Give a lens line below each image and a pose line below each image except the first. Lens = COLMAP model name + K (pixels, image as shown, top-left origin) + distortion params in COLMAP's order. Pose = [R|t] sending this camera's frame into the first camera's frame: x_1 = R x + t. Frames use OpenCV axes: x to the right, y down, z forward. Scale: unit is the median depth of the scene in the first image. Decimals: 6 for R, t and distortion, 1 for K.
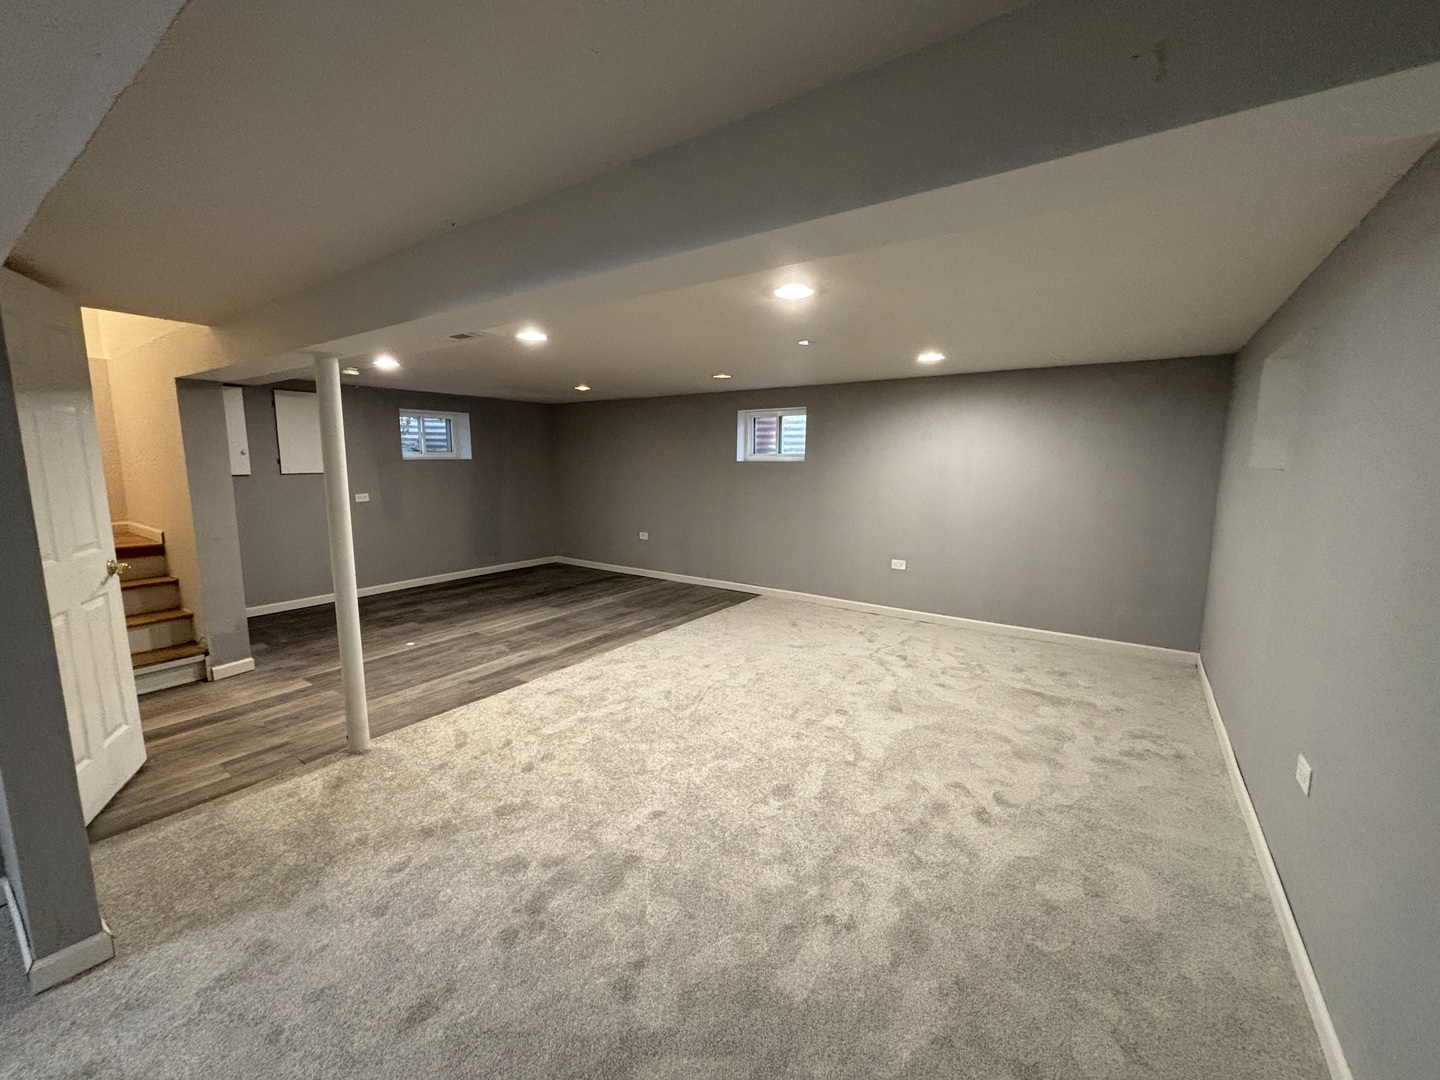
lens RADIAL K [[585.3, 0, 718.2], [0, 585.3, 536.2], [0, 0, 1]] dist [-0.000995, -0.000181]
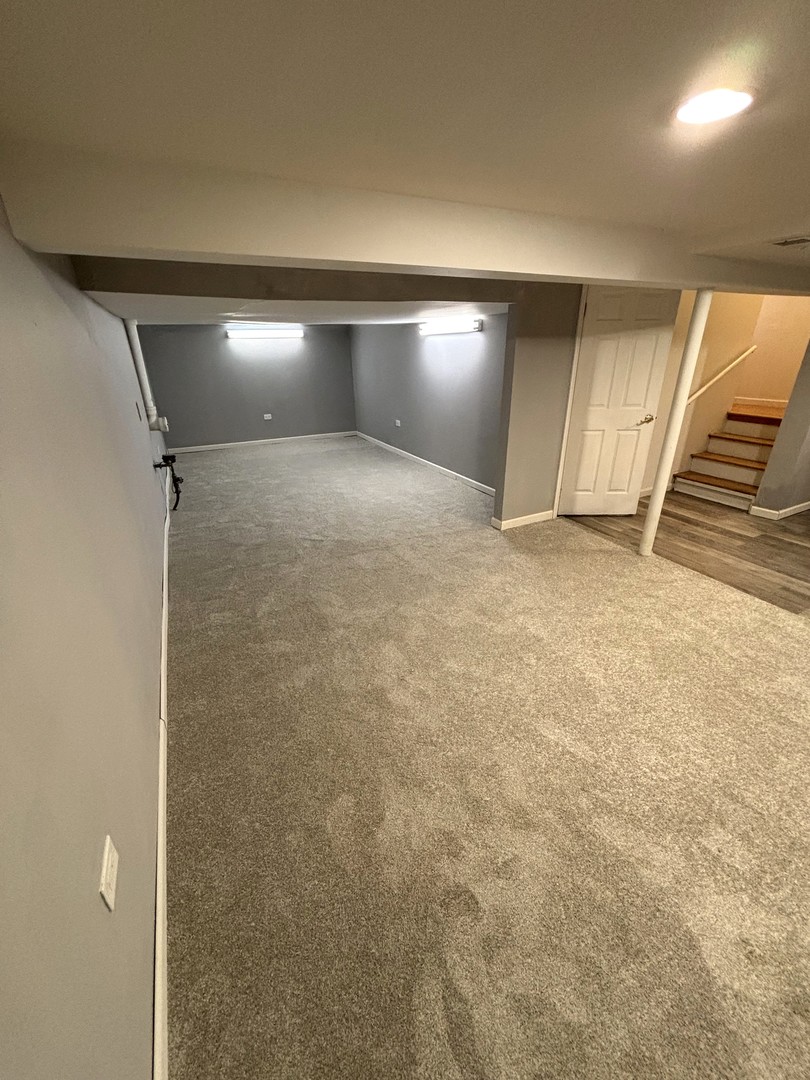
lens RADIAL K [[439.0, 0, 407.6], [0, 439.0, 544.5], [0, 0, 1]] dist [-0.000995, -0.000181]
pose [[-0.476349, 0.364805, -0.800005, 0.618723], [-0.104664, 0.879871, 0.463544, -0.146933], [0.873005, 0.304541, -0.380944, 0.787986]]
